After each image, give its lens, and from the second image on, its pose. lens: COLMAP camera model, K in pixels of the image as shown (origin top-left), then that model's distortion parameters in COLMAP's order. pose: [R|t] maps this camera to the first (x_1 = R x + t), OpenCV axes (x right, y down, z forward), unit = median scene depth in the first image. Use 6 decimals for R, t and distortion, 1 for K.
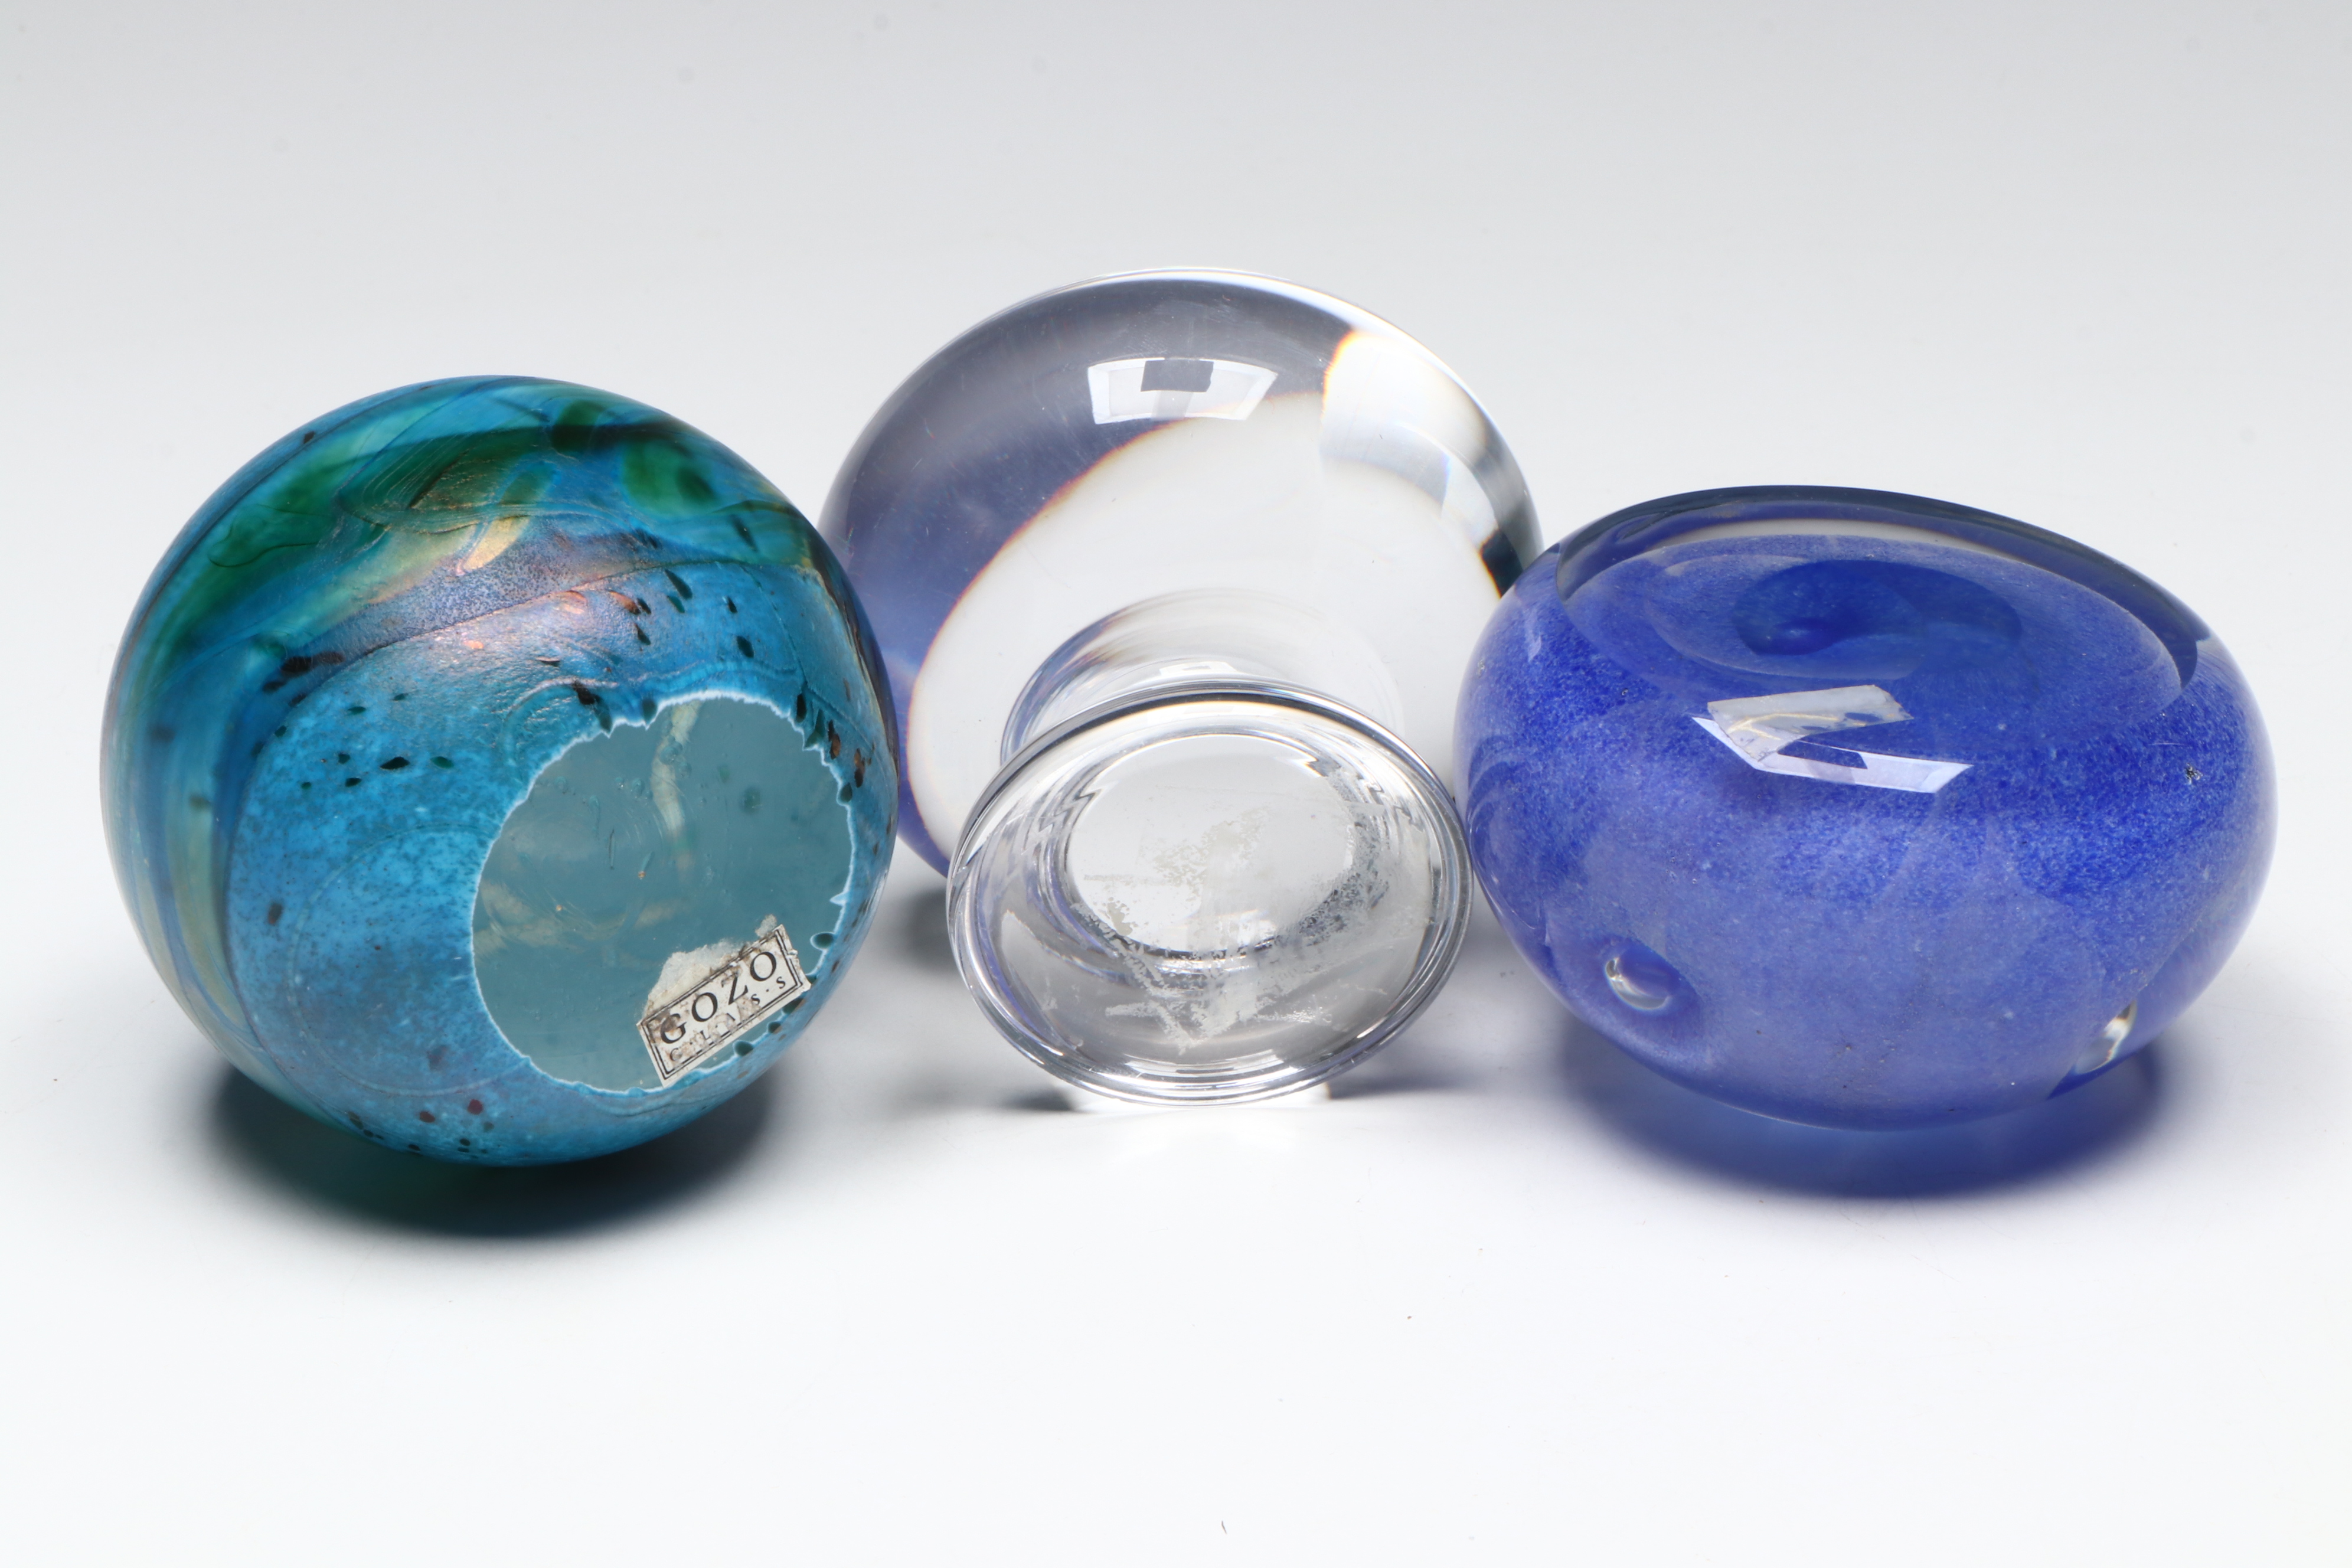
lens RADIAL K [[7030.9, 0, 1176.3], [0, 7030.9, 784.0], [0, 0, 1]] dist [0.121537, 0.000000]
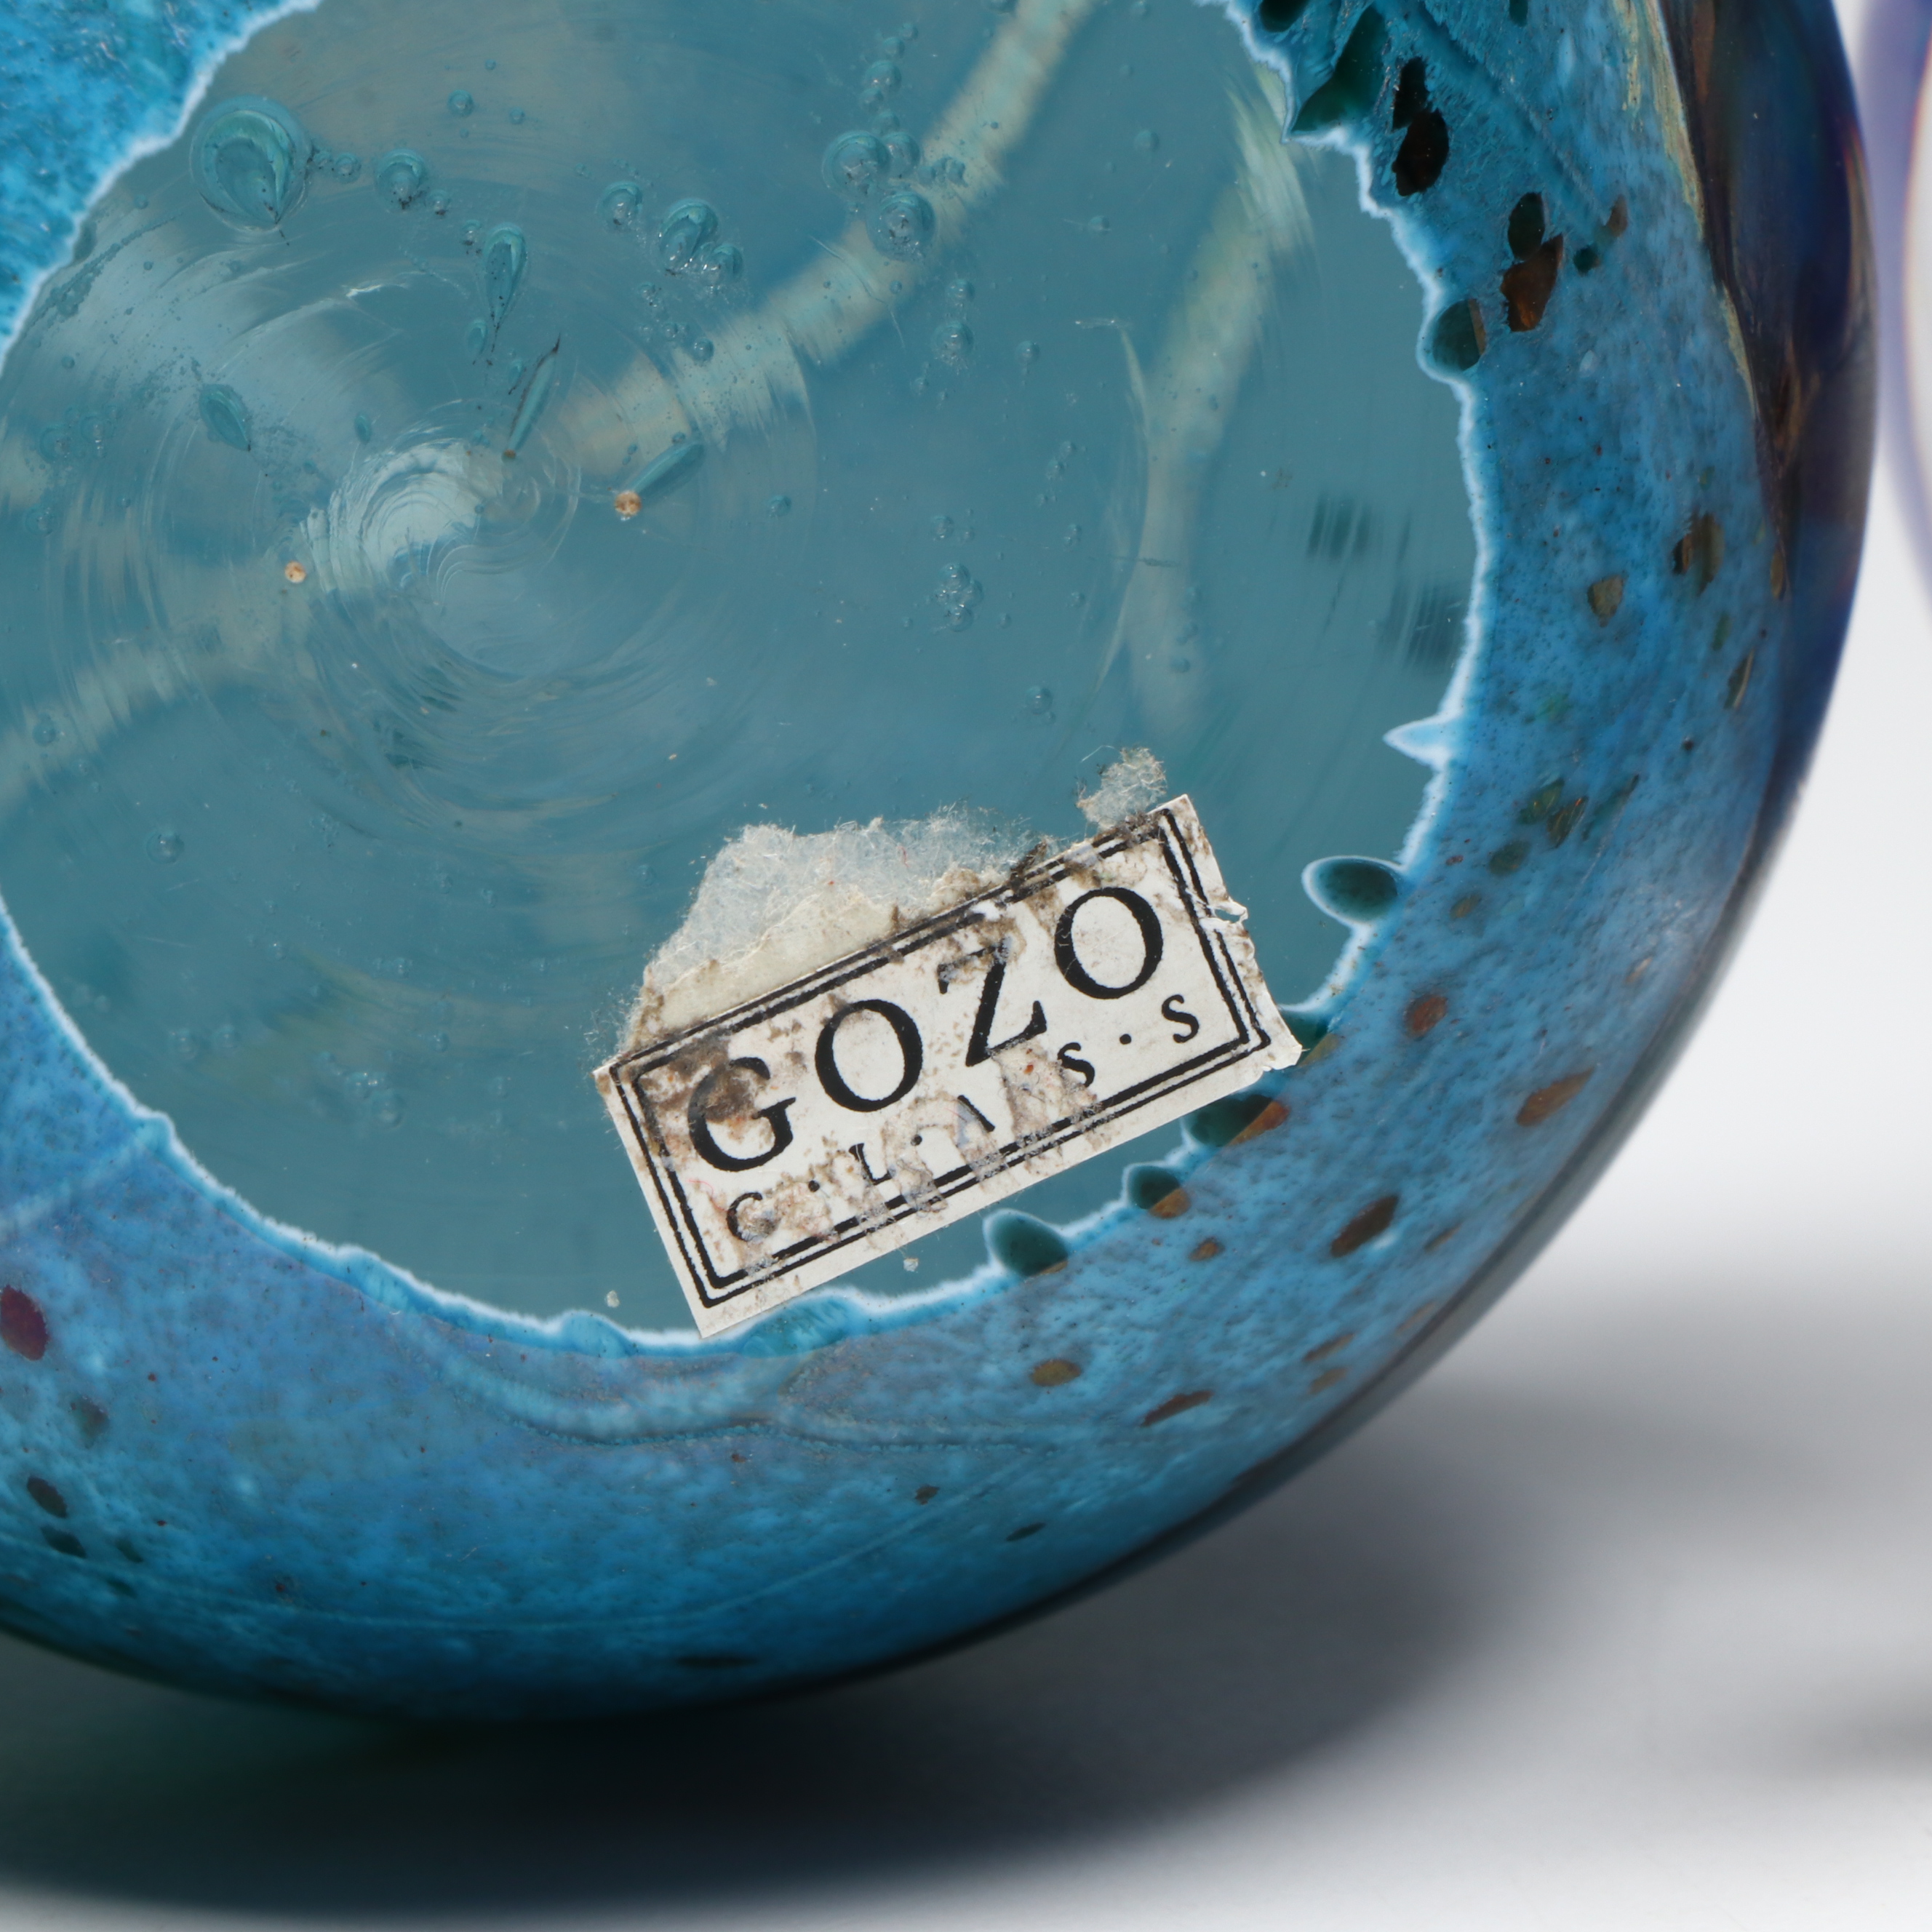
lens RADIAL K [[13721.9, 0, 965.9], [0, 13721.9, 966.2], [0, 0, 1]] dist [0.382549, 0.000000]
pose [[0.915914, 0.044274, -0.398926, 0.151373], [-0.130405, 0.972803, -0.191439, 0.131034], [0.379601, 0.227363, 0.896777, 0.517198]]
